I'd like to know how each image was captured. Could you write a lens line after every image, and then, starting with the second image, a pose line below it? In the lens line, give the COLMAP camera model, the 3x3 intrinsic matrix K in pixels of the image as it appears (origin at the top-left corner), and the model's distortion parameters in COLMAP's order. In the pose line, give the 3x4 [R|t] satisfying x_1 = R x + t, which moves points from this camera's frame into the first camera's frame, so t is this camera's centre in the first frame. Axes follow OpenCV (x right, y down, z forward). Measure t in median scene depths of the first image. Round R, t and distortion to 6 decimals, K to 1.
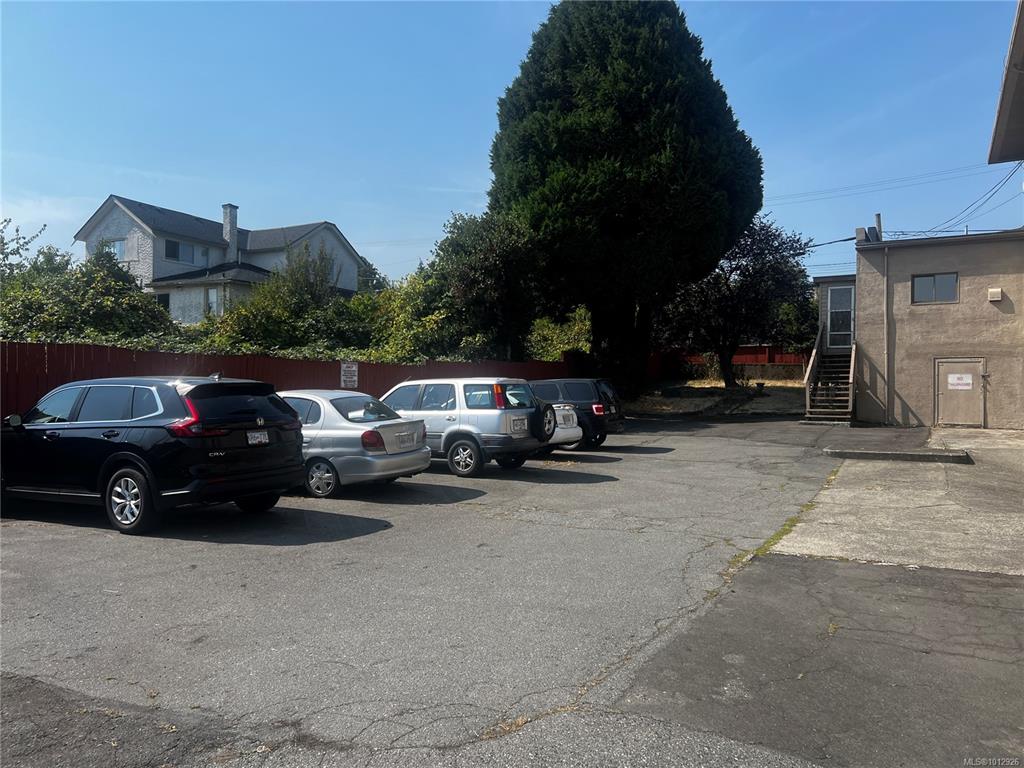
lens RADIAL K [[771.8, 0, 508.8], [0, 771.8, 390.0], [0, 0, 1]] dist [0.034700, -0.023164]
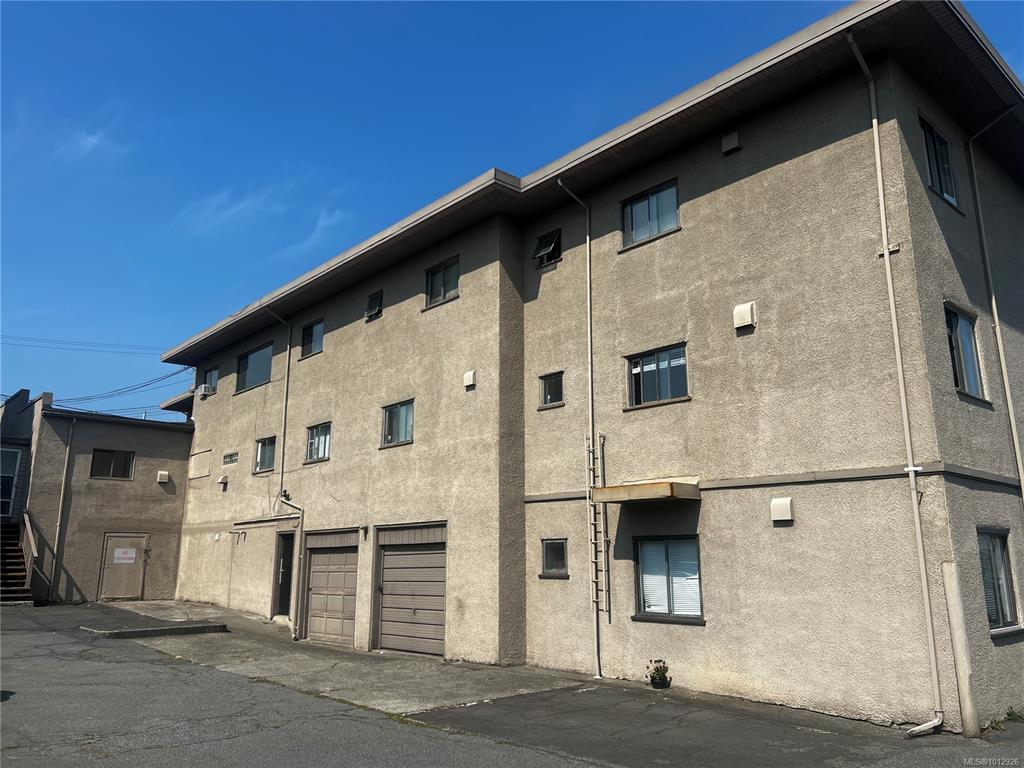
lens RADIAL K [[771.8, 0, 509.3], [0, 771.8, 383.4], [0, 0, 1]] dist [0.034700, -0.023164]
pose [[0.336916, 0.209362, 0.917963, -0.258555], [-0.000038, 0.974967, -0.222349, -0.003910], [-0.941535, 0.074878, 0.328490, 0.144203]]
